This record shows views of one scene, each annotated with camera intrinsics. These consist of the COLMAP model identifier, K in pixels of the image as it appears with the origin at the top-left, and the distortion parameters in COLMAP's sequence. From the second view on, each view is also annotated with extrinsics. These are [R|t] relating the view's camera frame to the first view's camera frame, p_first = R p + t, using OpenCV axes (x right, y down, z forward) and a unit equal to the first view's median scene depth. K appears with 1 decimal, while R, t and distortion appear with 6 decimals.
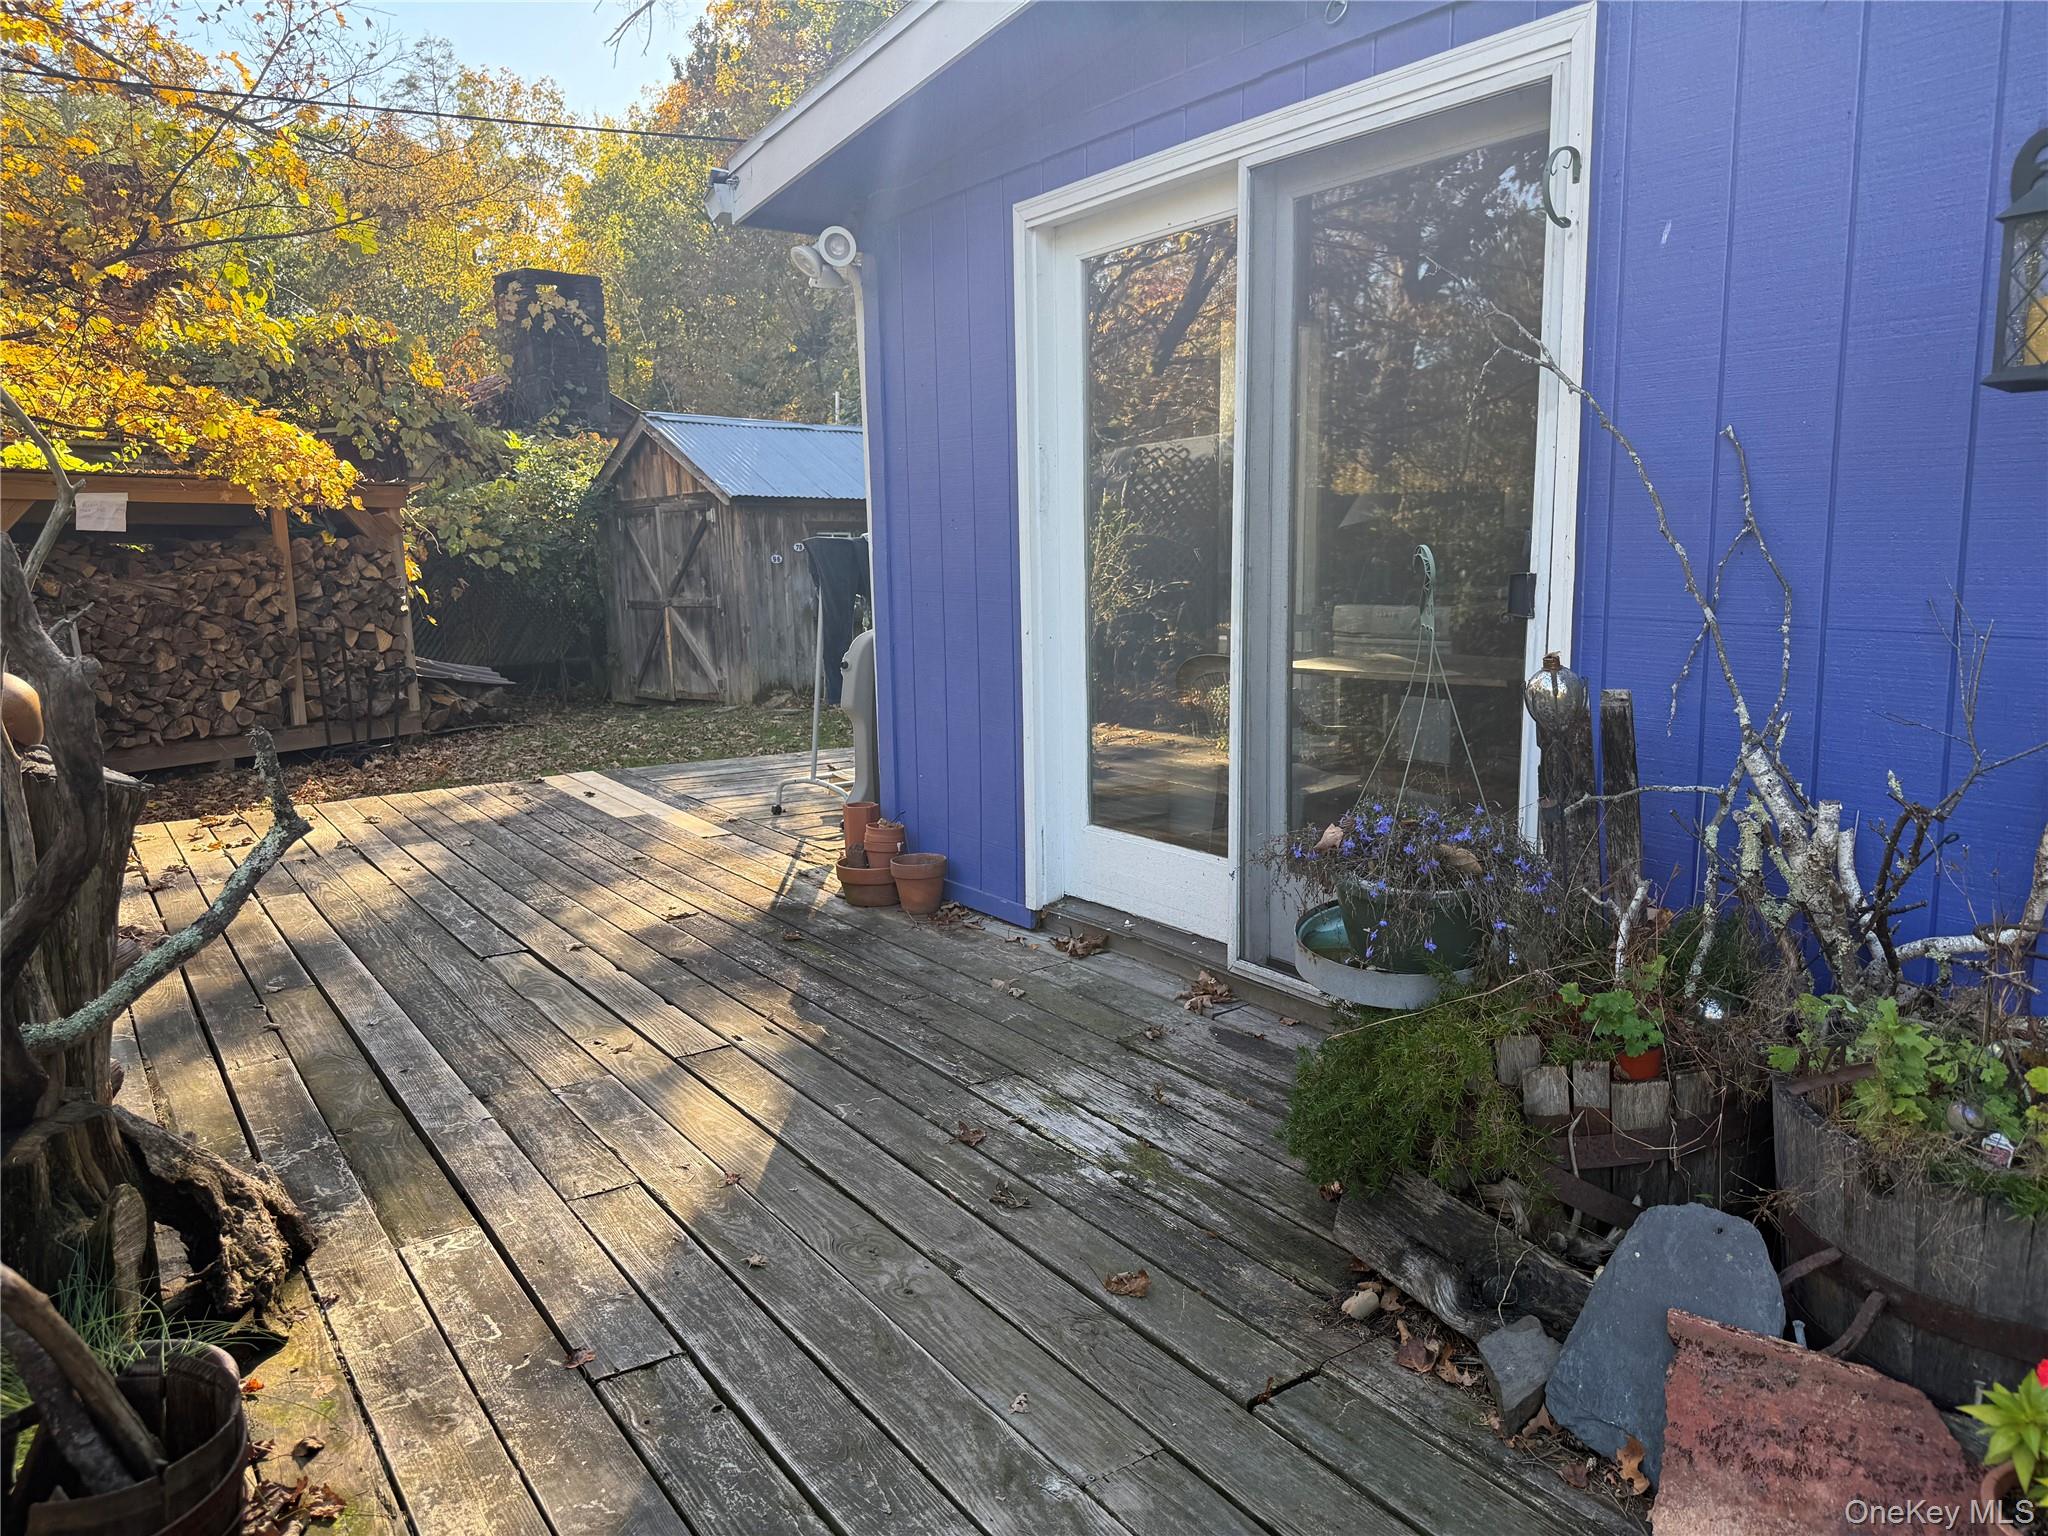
lens RADIAL K [[1466.8, 0, 1034.4], [0, 1466.8, 750.9], [0, 0, 1]] dist [0.084727, -0.105670]
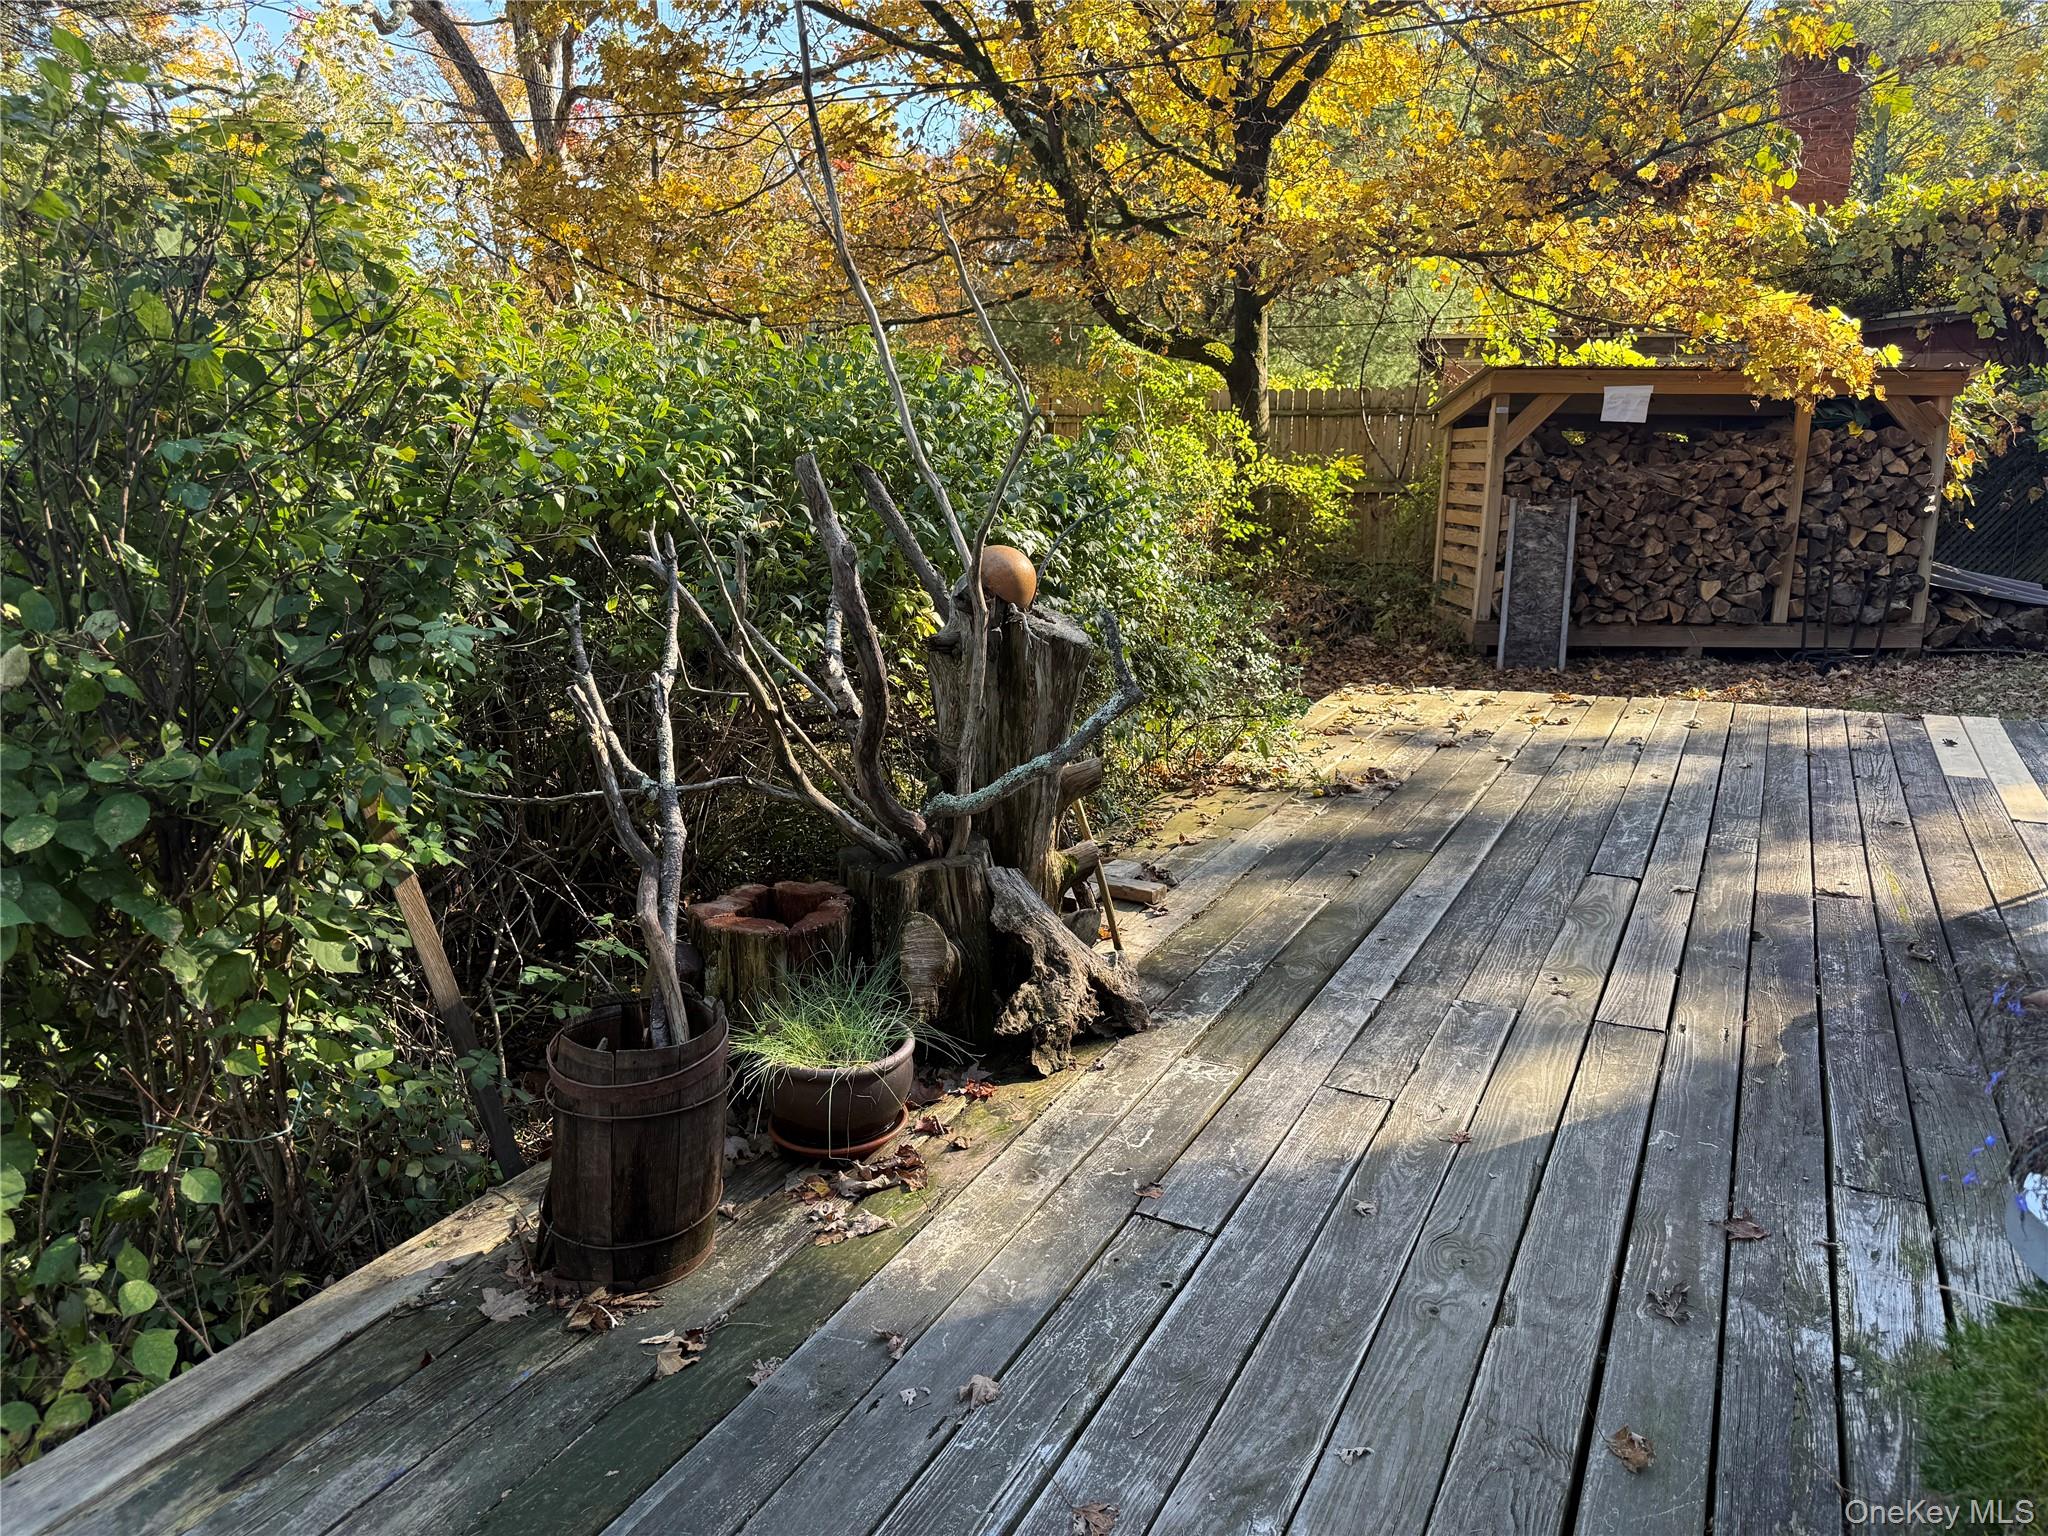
lens RADIAL K [[1466.8, 0, 1022.7], [0, 1466.8, 774.6], [0, 0, 1]] dist [0.084727, -0.105670]
pose [[0.468528, 0.214967, -0.856896, 0.443356], [-0.134282, 0.976003, 0.171425, -0.067817], [0.873184, 0.034748, 0.486151, 0.286501]]
